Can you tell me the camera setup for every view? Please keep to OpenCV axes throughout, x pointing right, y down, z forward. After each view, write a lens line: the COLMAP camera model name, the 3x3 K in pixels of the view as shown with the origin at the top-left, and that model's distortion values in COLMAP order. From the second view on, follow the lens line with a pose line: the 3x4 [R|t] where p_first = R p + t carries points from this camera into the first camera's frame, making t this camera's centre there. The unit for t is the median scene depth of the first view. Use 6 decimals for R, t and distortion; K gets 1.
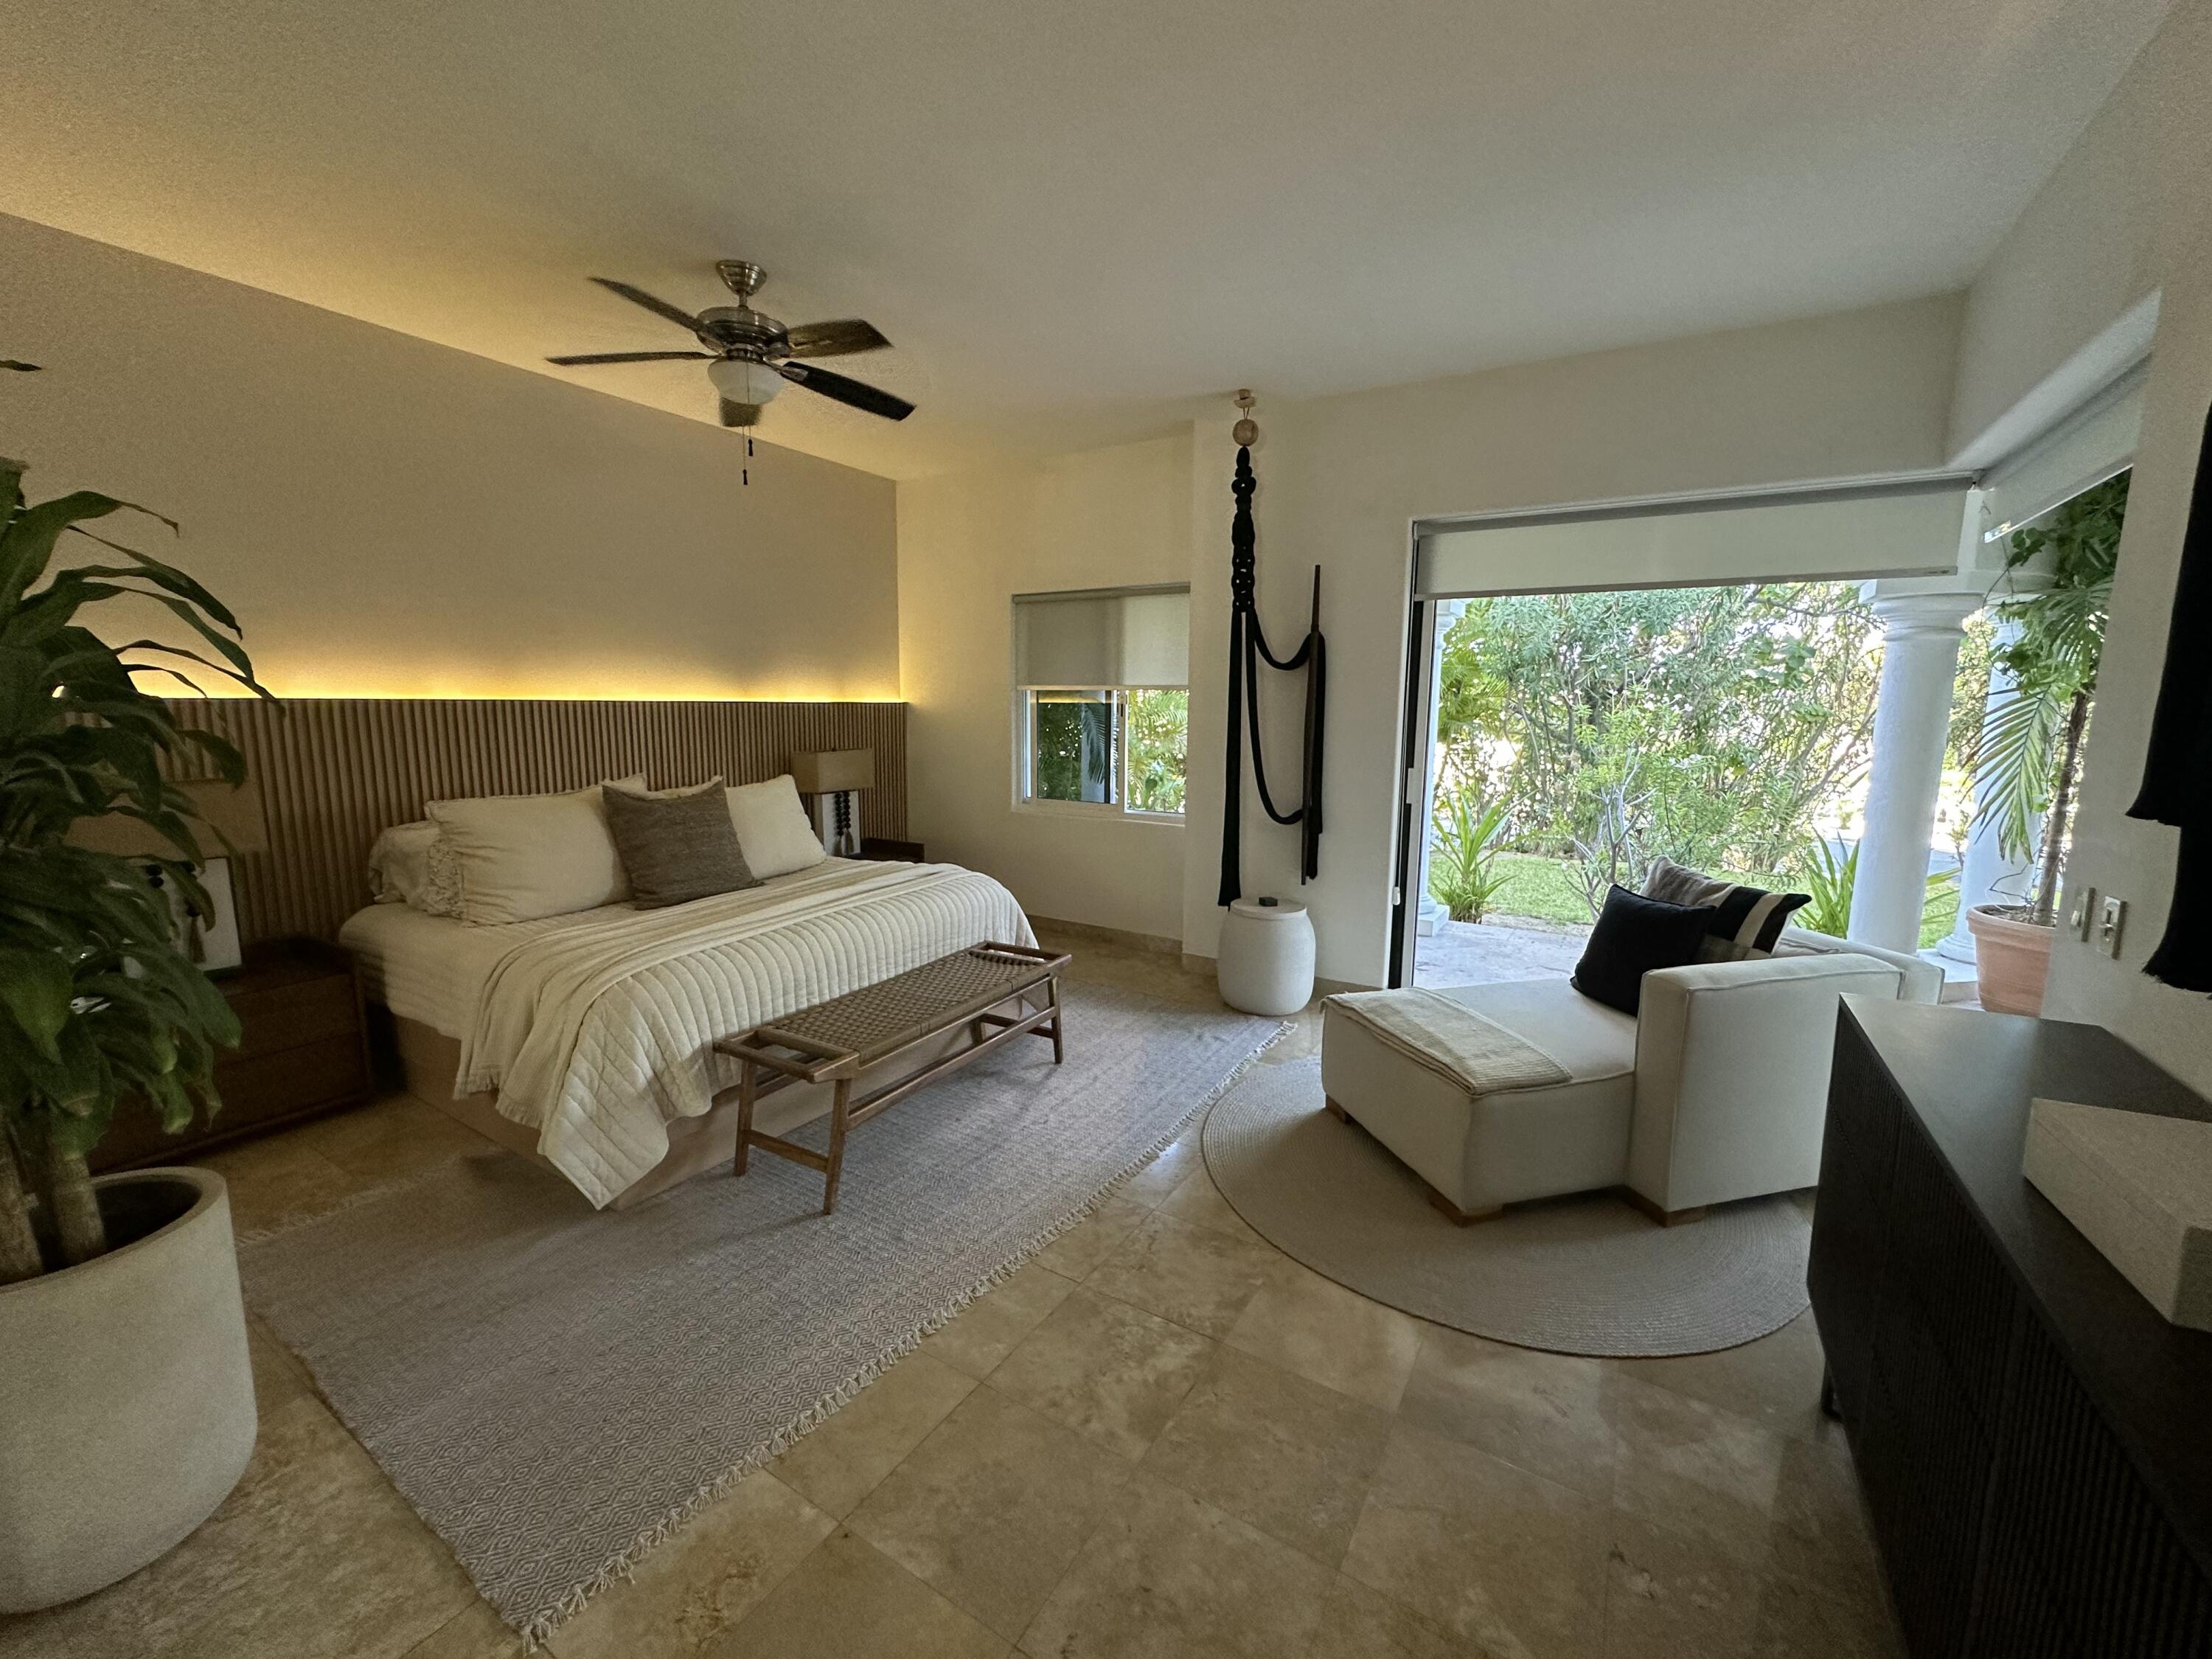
lens RADIAL K [[880.4, 0, 1103.3], [0, 880.4, 826.8], [0, 0, 1]] dist [-0.000500, -0.000185]
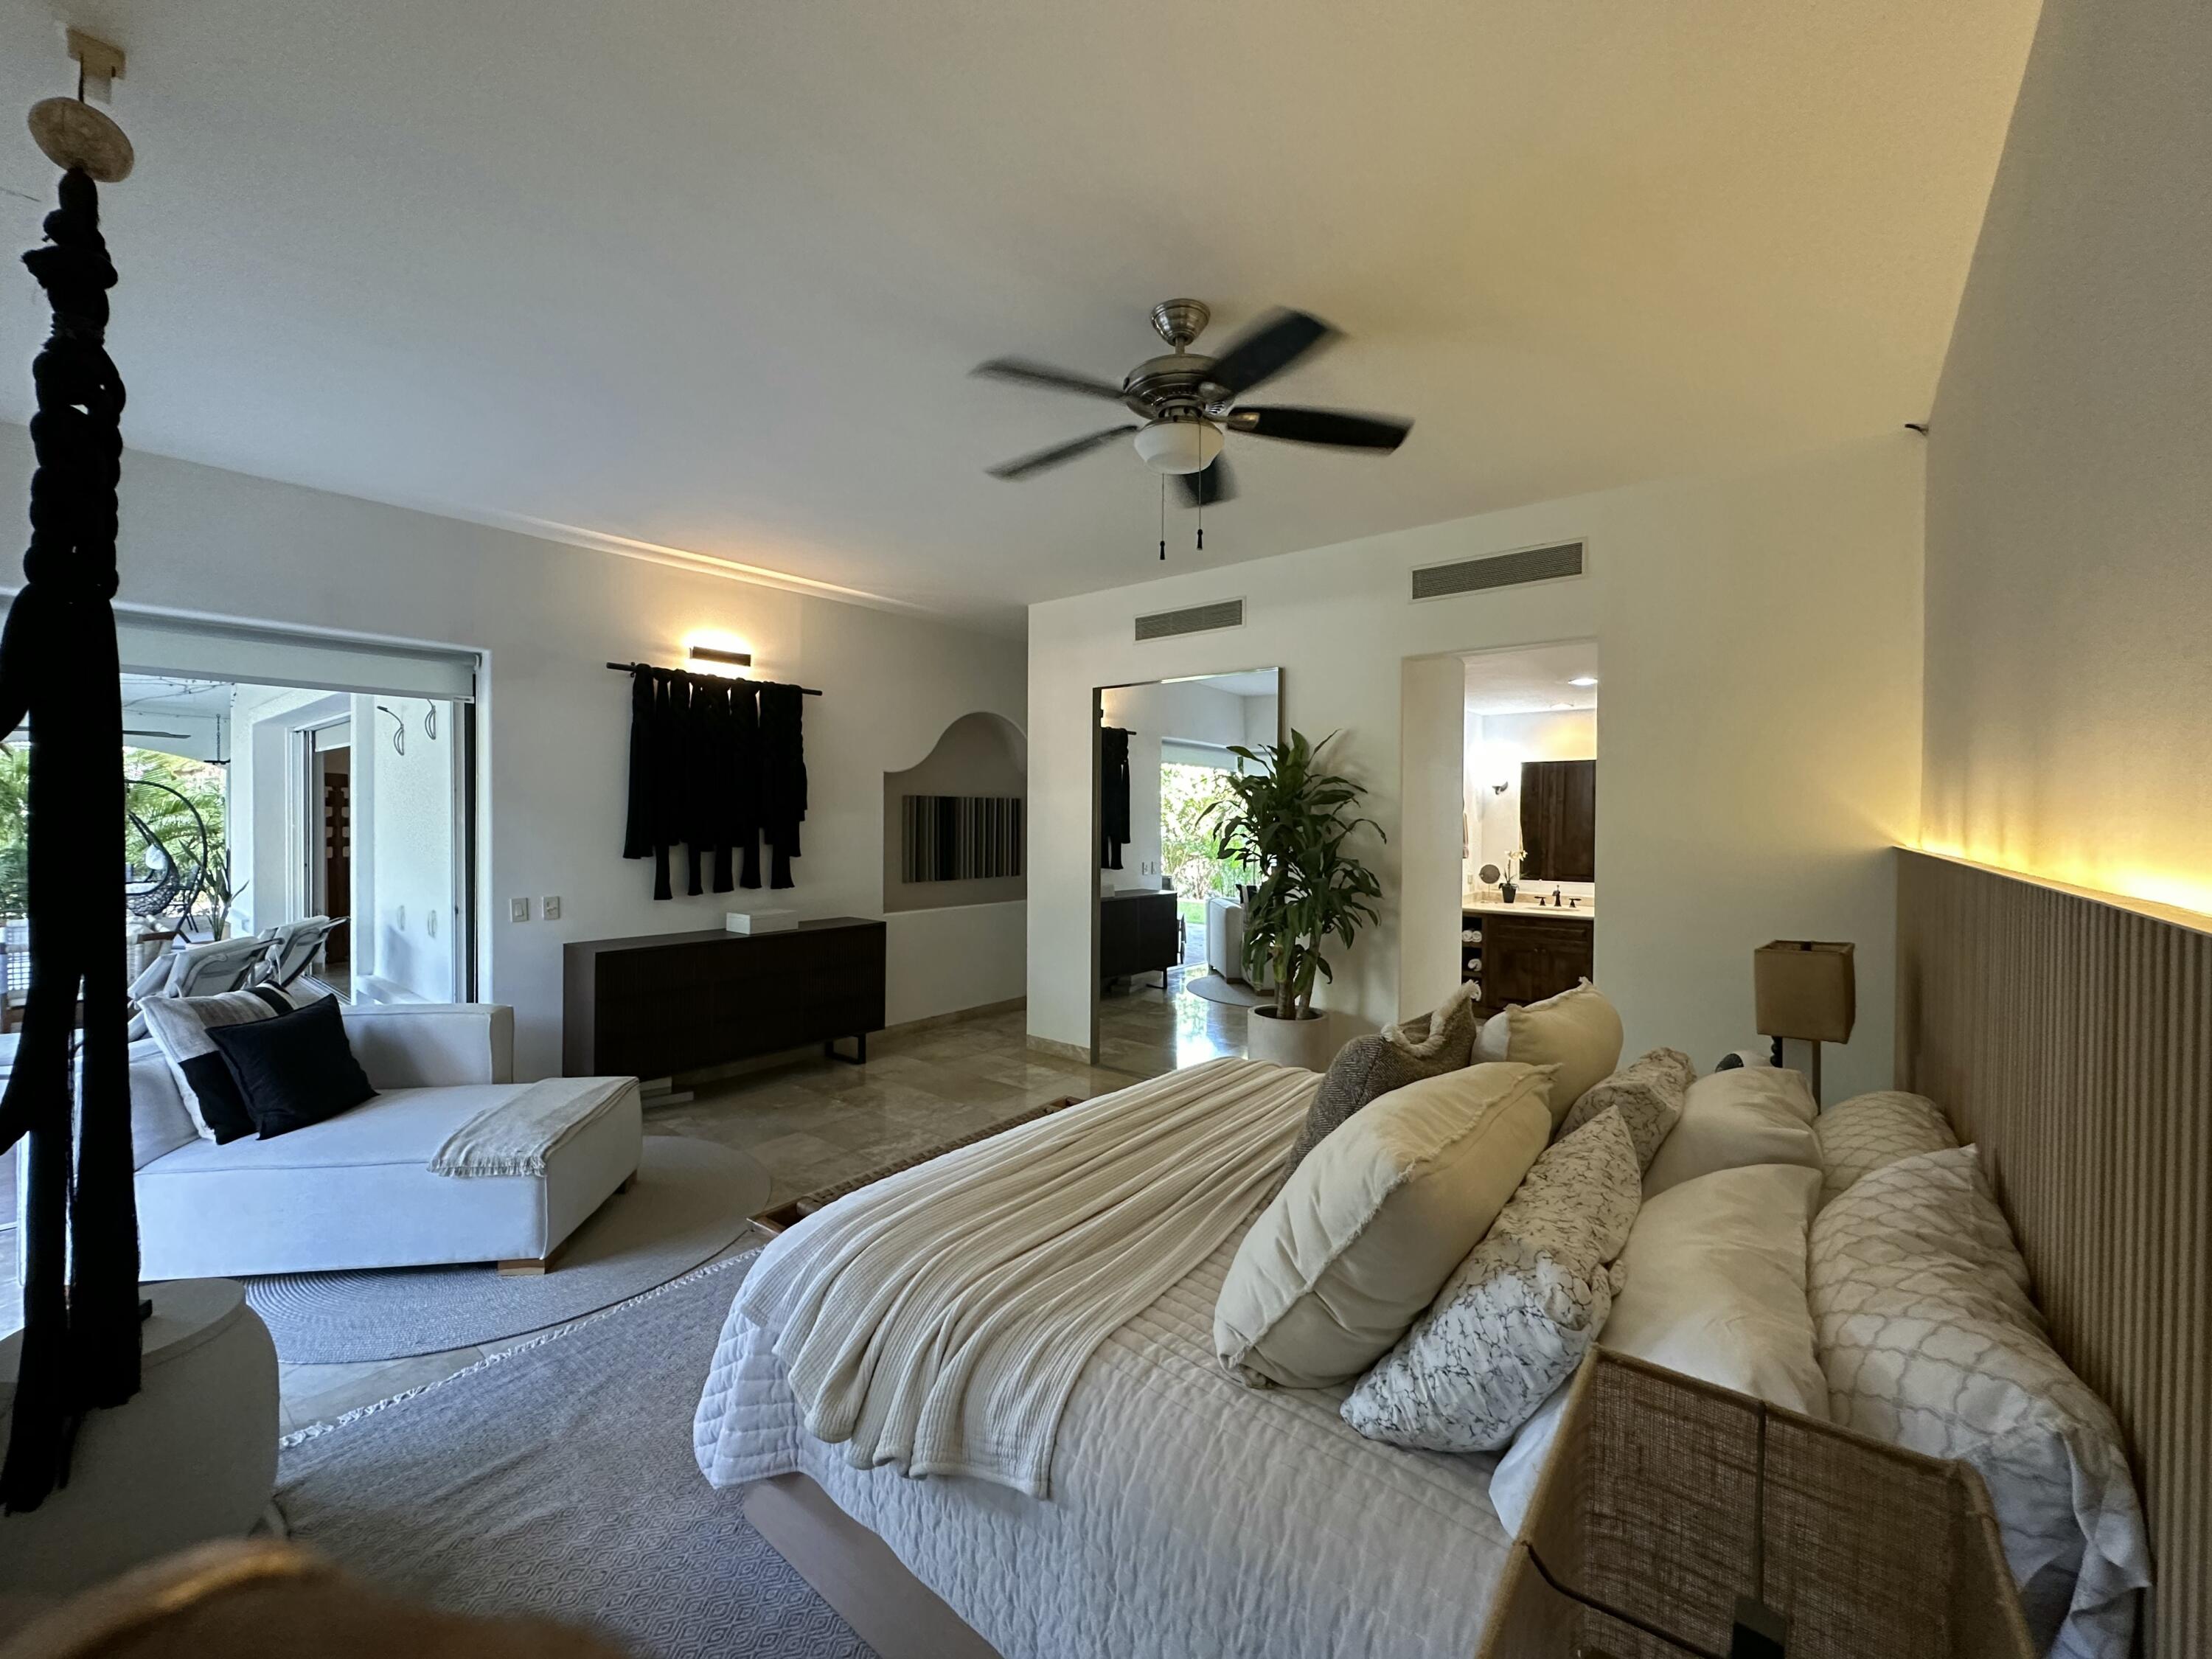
lens RADIAL K [[887.9, 0, 1101.4], [0, 887.9, 830.0], [0, 0, 1]] dist [-0.000447, 0.000068]
pose [[-0.991110, -0.019543, 0.131599, -0.491249], [0.001545, 0.987394, 0.158272, -0.318866], [-0.133033, 0.157069, -0.978587, 2.023510]]
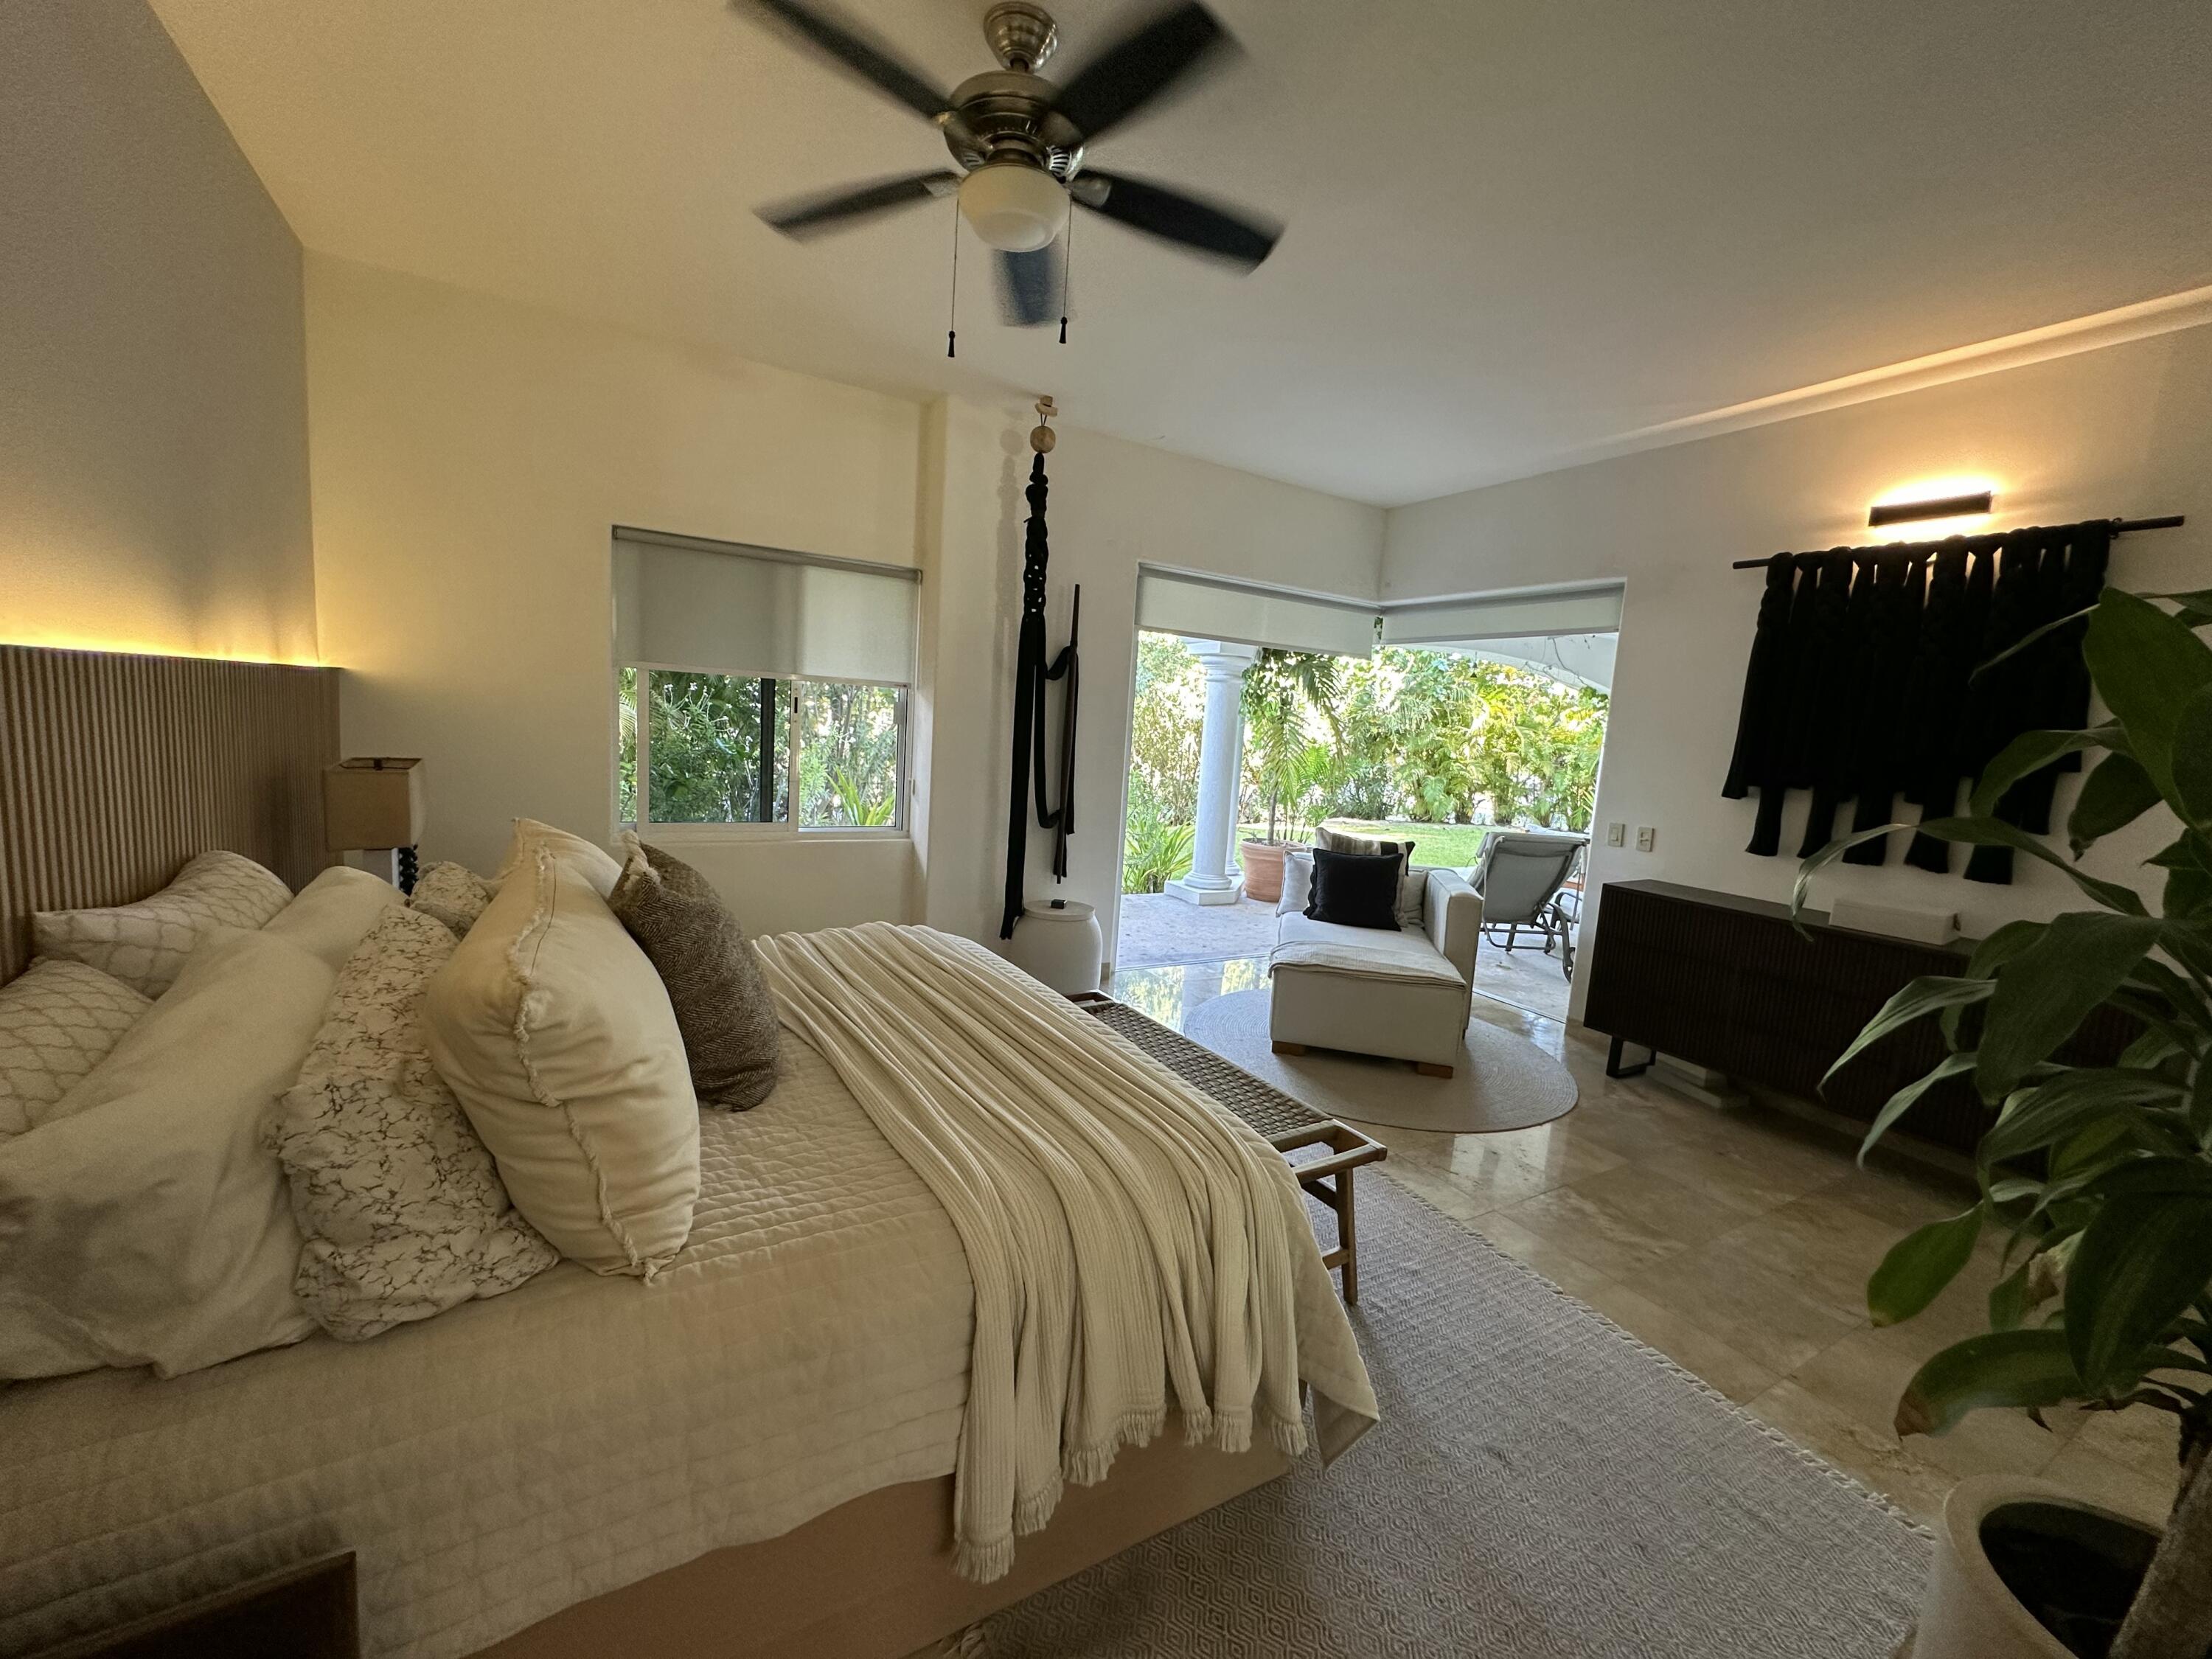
lens RADIAL K [[880.4, 0, 1103.3], [0, 880.4, 826.8], [0, 0, 1]] dist [-0.000500, -0.000185]
pose [[0.468556, -0.087530, 0.879087, -1.067131], [0.064260, 0.995820, 0.064903, -0.107538], [-0.881094, 0.026079, 0.472222, 0.715968]]
